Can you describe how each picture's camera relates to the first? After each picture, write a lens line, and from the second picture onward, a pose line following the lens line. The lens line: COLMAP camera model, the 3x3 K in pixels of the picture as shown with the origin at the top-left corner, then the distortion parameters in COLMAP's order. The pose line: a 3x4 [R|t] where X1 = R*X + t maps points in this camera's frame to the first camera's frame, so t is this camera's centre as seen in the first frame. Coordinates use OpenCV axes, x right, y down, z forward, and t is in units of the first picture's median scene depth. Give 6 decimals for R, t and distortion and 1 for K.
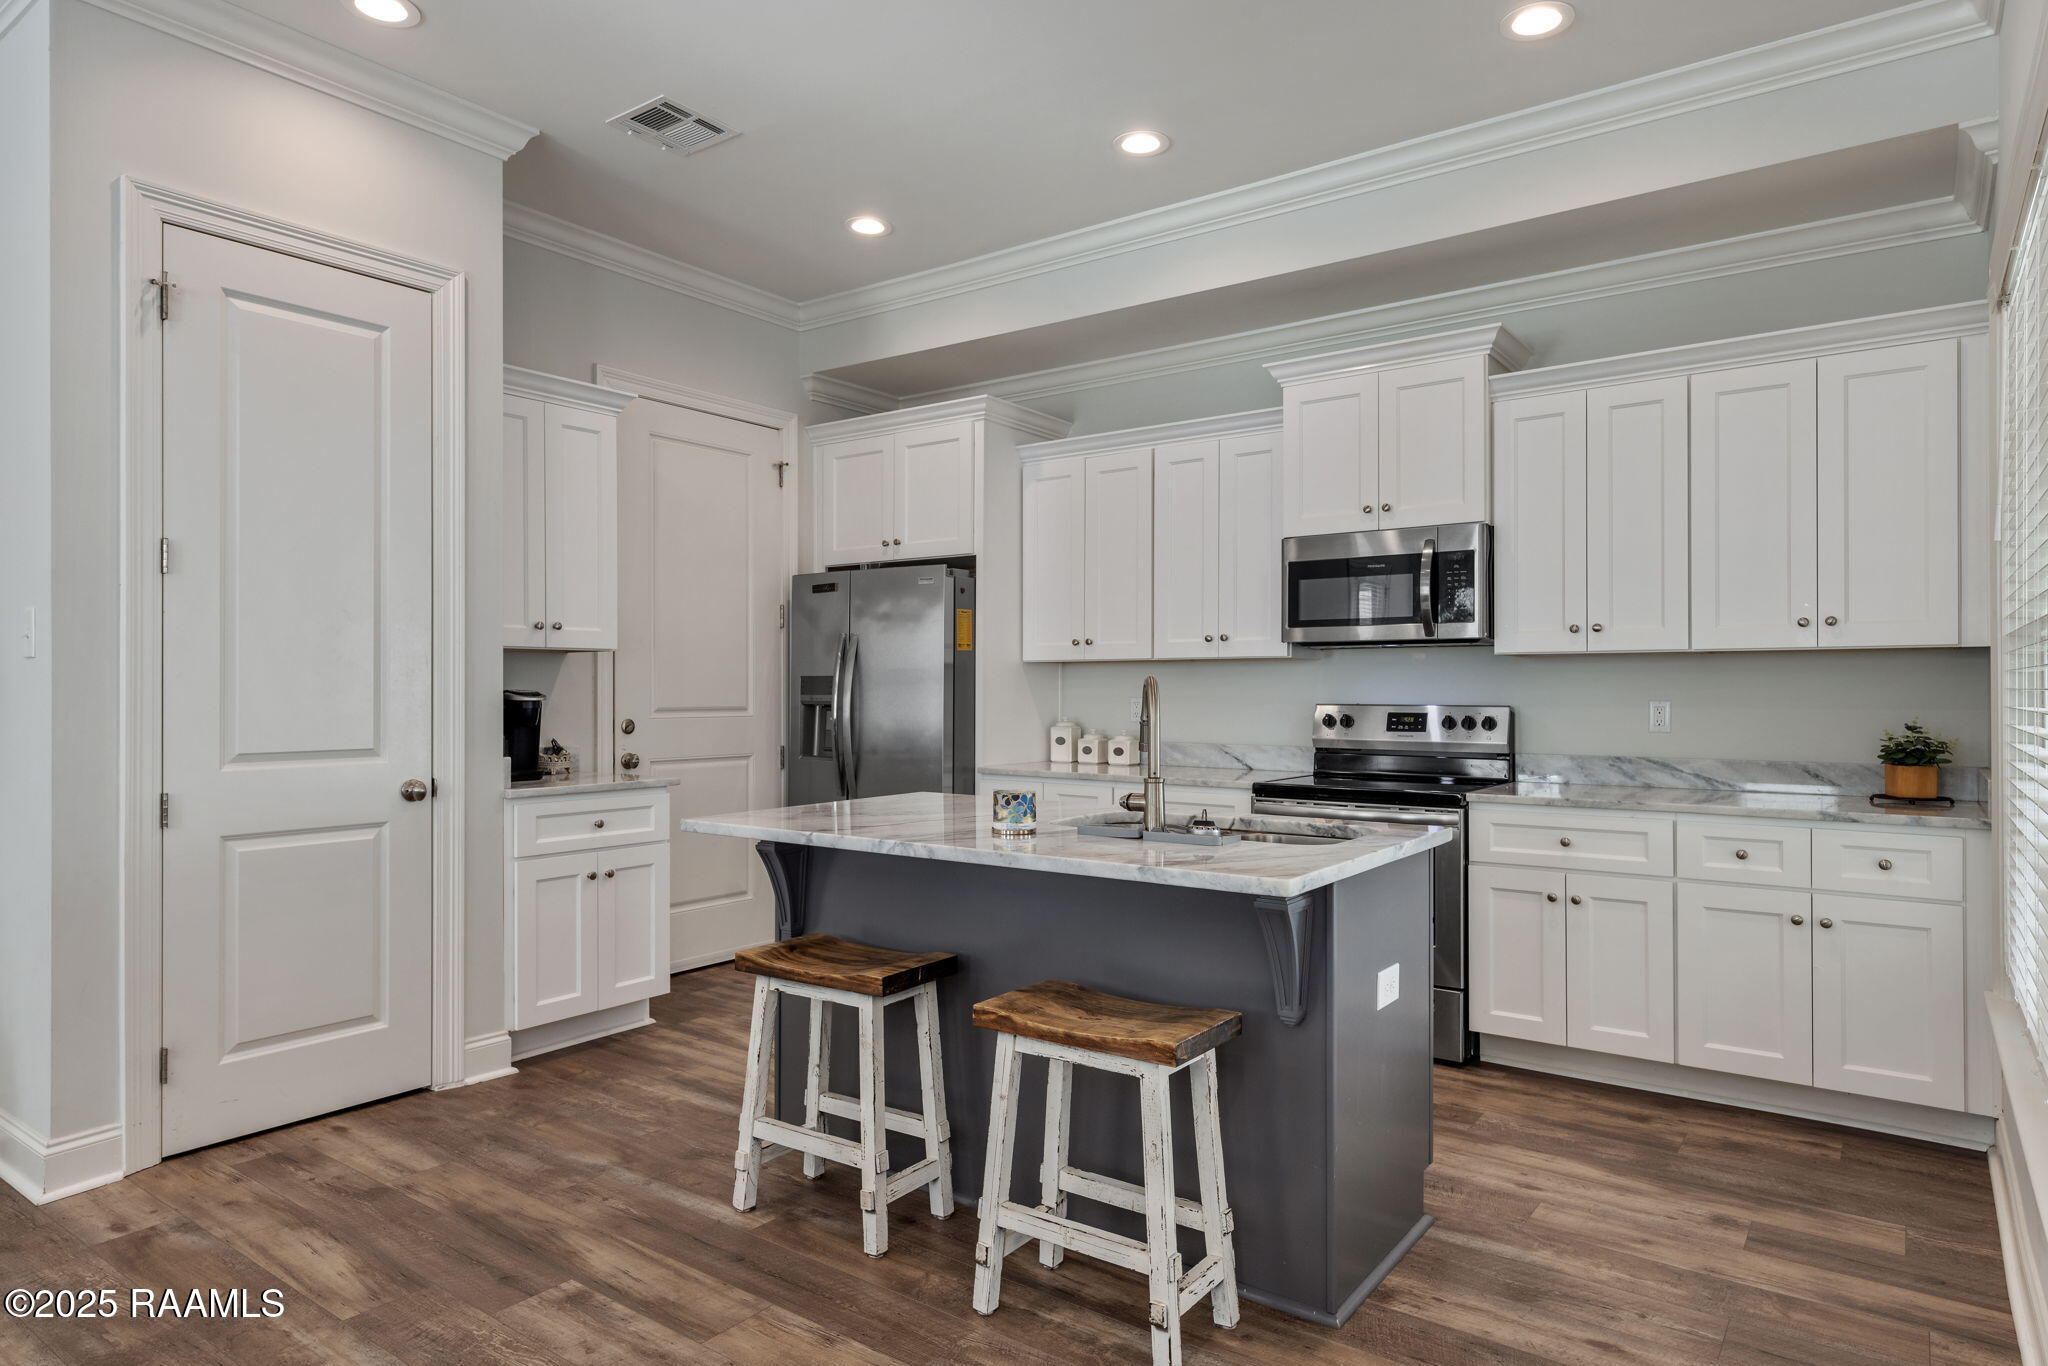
lens RADIAL K [[1193.0, 0, 1027.4], [0, 1193.0, 678.9], [0, 0, 1]] dist [0.002061, 0.001996]
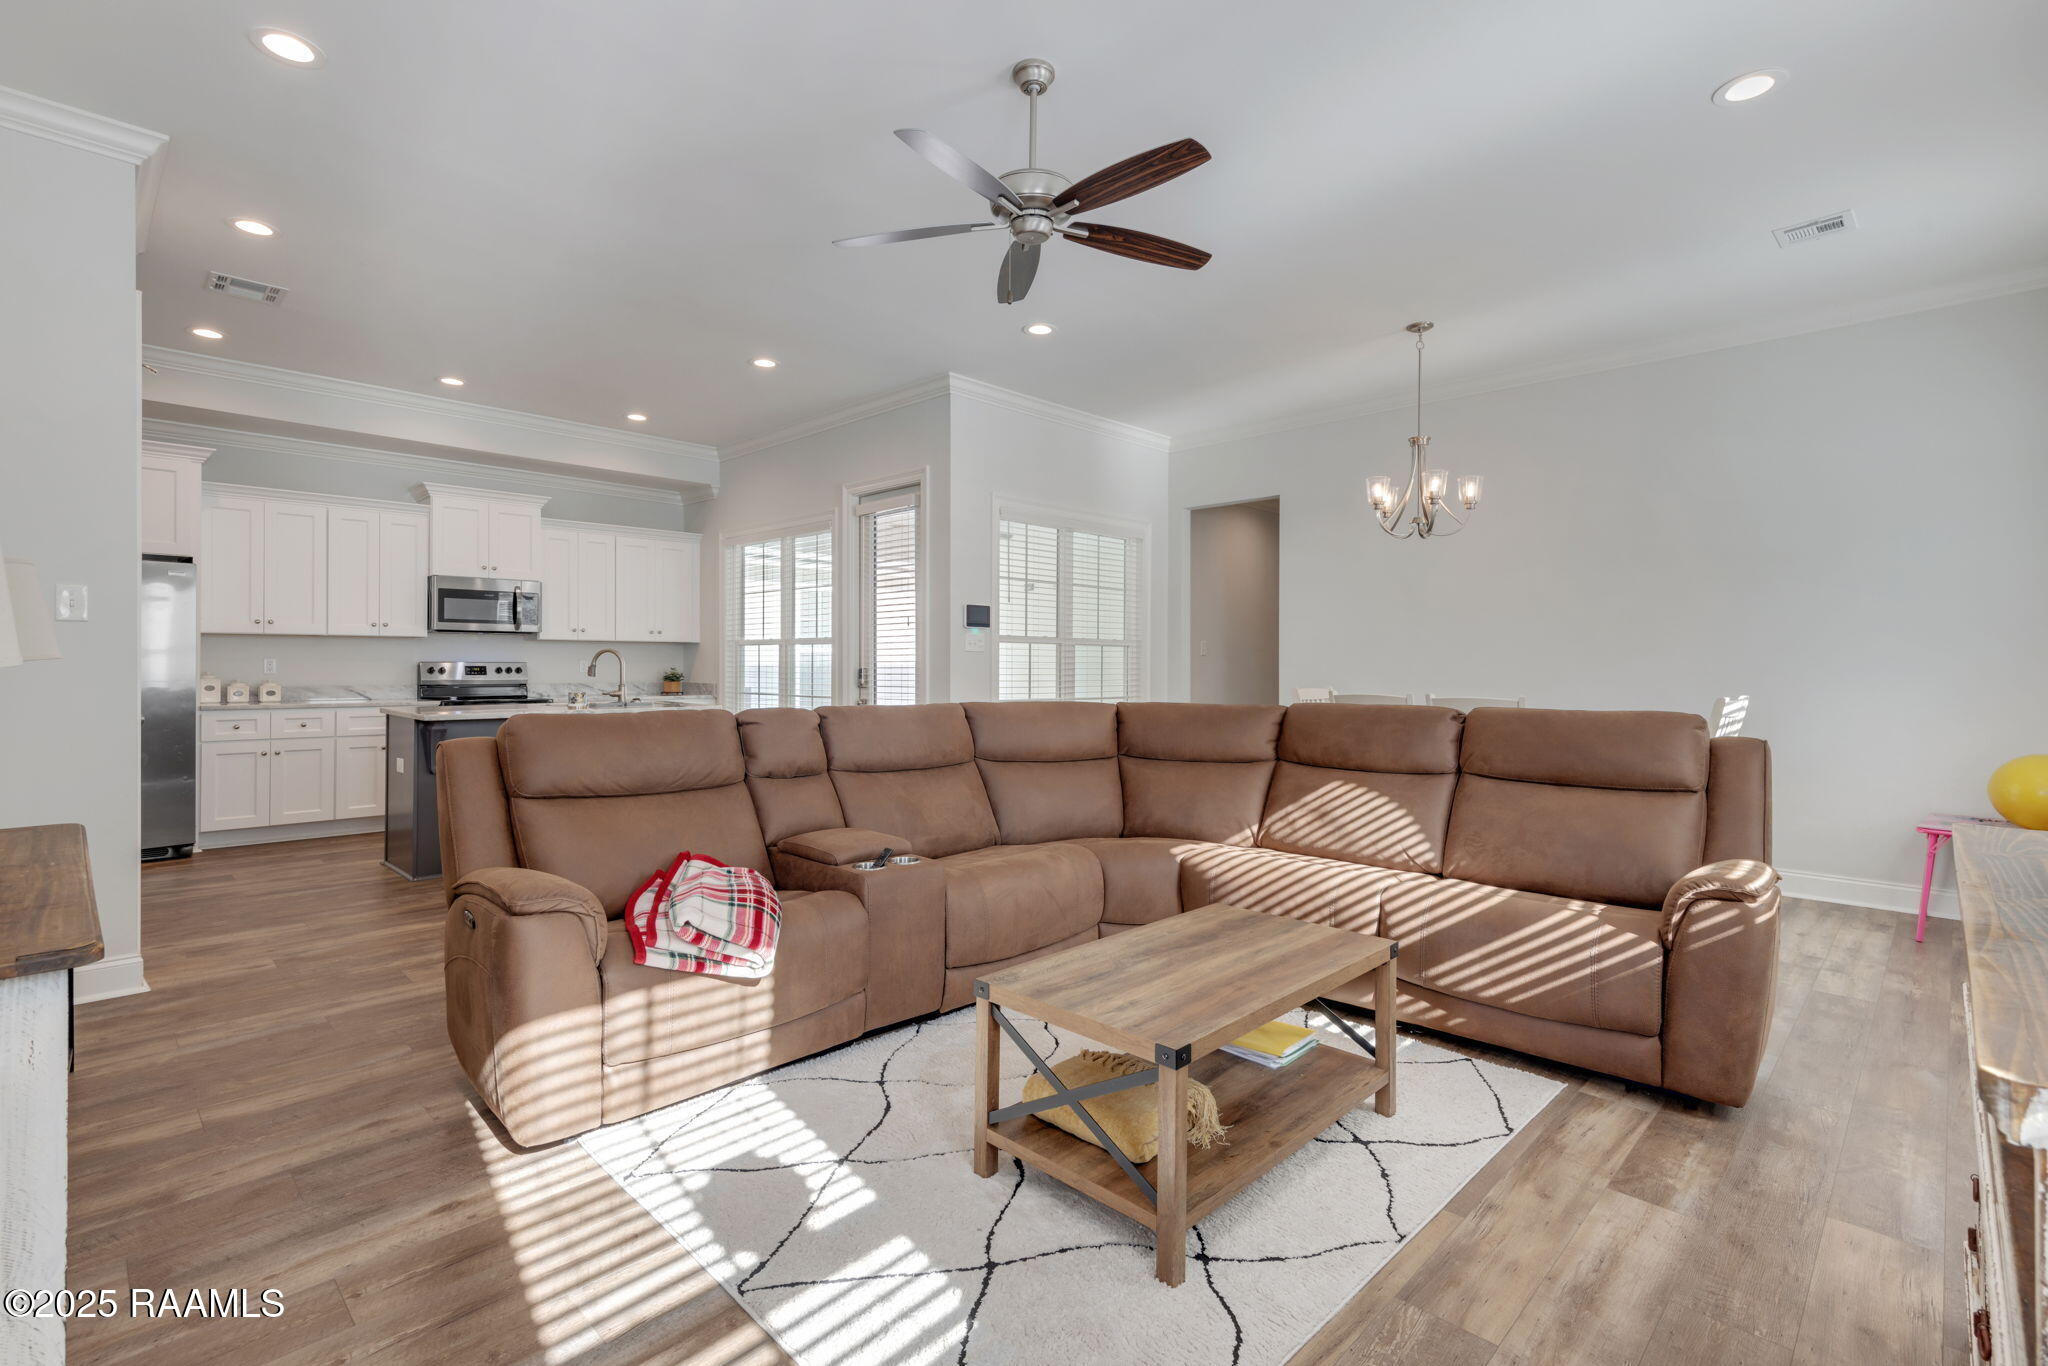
lens RADIAL K [[934.4, 0, 1031.9], [0, 934.4, 669.3], [0, 0, 1]] dist [0.004422, 0.000274]
pose [[0.142704, -0.004759, 0.989754, -1.170659], [-0.012991, 0.999893, 0.006681, 0.011380], [-0.989680, -0.013811, 0.142627, -0.178006]]
